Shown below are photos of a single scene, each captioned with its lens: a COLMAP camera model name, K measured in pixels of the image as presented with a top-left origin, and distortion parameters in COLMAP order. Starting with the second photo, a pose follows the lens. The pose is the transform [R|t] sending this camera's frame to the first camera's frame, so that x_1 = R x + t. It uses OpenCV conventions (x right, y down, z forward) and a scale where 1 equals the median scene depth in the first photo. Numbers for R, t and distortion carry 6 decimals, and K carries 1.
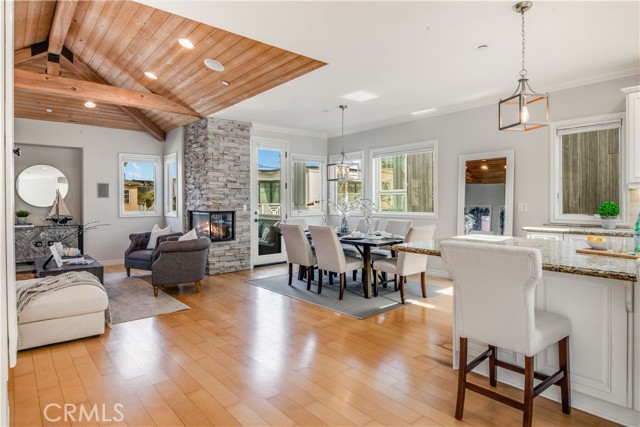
lens RADIAL K [[358.1, 0, 329.9], [0, 358.1, 204.2], [0, 0, 1]] dist [-0.006171, -0.005706]
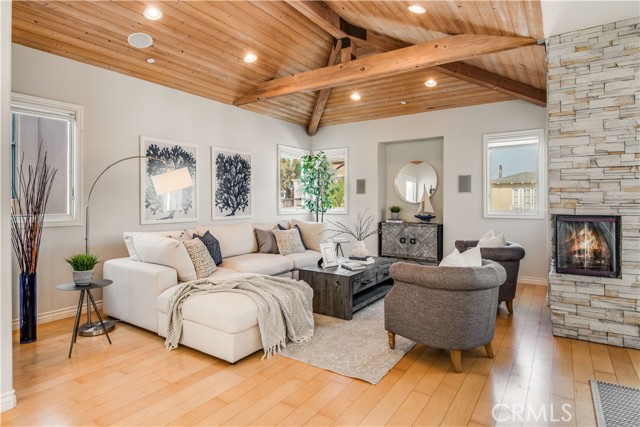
lens RADIAL K [[358.1, 0, 310.5], [0, 358.1, 199.9], [0, 0, 1]] dist [-0.006171, -0.005706]
pose [[0.238201, 0.000262, -0.971216, 0.085311], [-0.008958, 0.999958, -0.001927, 0.003249], [0.971175, 0.009159, 0.238194, 0.509159]]
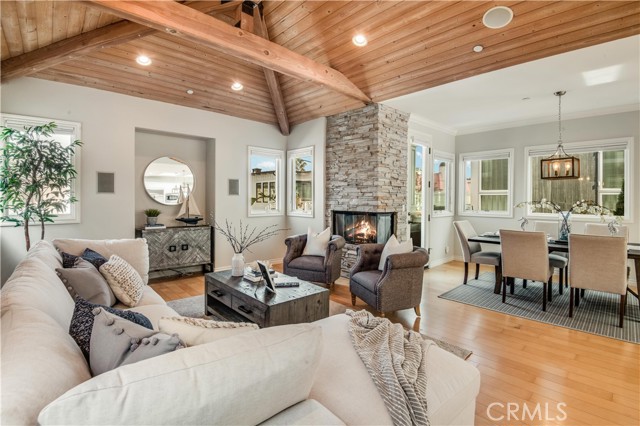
lens RADIAL K [[292.9, 0, 329.1], [0, 292.9, 203.5], [0, 0, 1]] dist [-0.034142, -0.001524]
pose [[0.999390, 0.009843, 0.033500, -0.462328], [-0.010042, 0.999933, 0.005779, -0.004565], [-0.033441, -0.006112, 0.999422, 0.286644]]
